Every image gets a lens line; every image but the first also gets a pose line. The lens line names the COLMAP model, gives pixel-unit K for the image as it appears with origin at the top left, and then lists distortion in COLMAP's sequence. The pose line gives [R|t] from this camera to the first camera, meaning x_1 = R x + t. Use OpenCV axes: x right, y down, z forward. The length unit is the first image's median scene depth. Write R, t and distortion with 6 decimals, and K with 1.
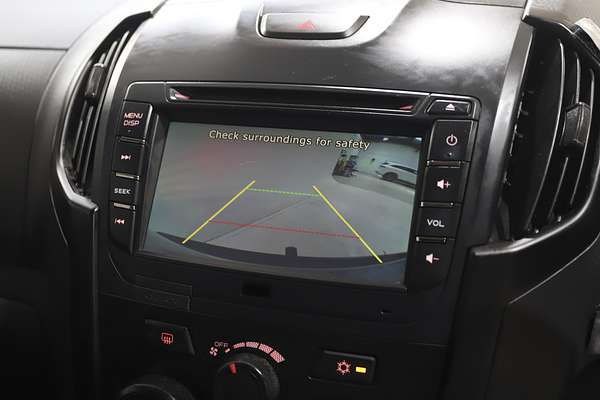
lens RADIAL K [[649.0, 0, 299.8], [0, 649.0, 200.0], [0, 0, 1]] dist [-0.022573, 0.000000]
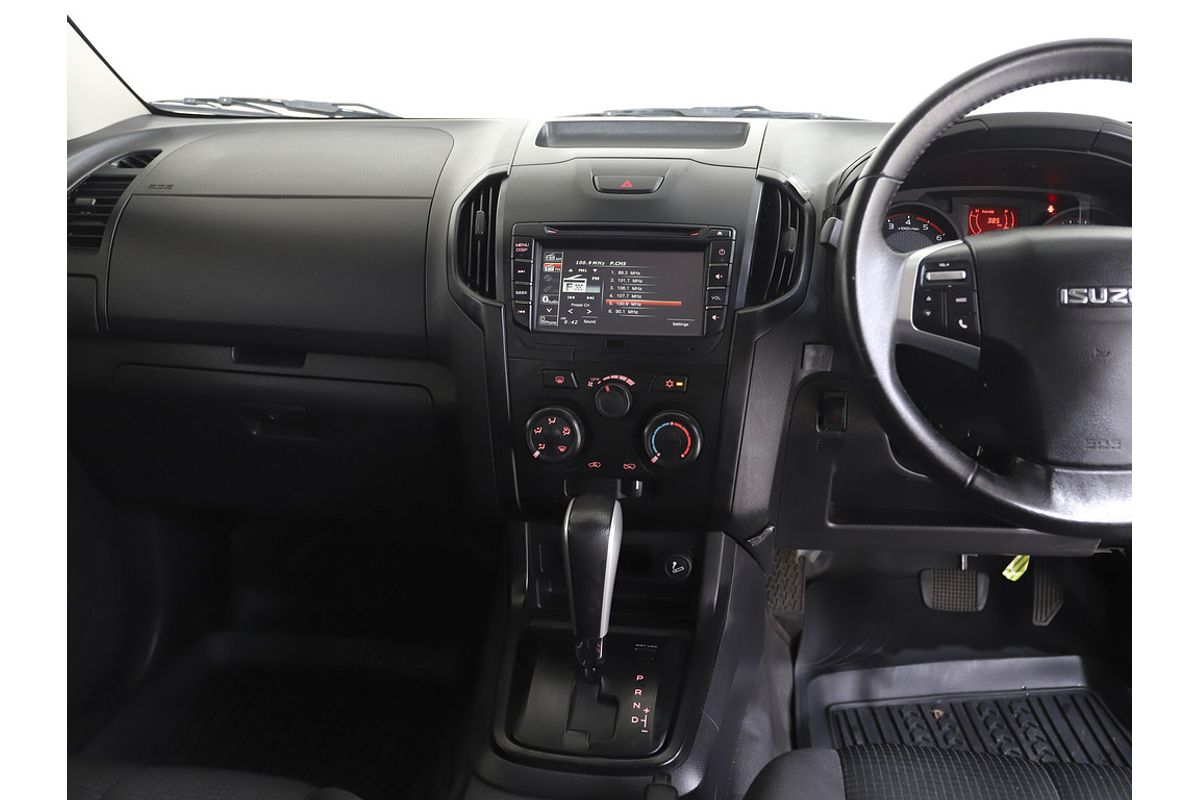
lens RADIAL K [[1008.7, 0, 600.4], [0, 1008.7, 397.2], [0, 0, 1]] dist [-0.062496, 0.040971]
pose [[0.984736, -0.063645, 0.162003, -0.538407], [0.058468, 0.997621, 0.036532, 0.175675], [-0.163943, -0.026502, 0.986114, -1.596823]]
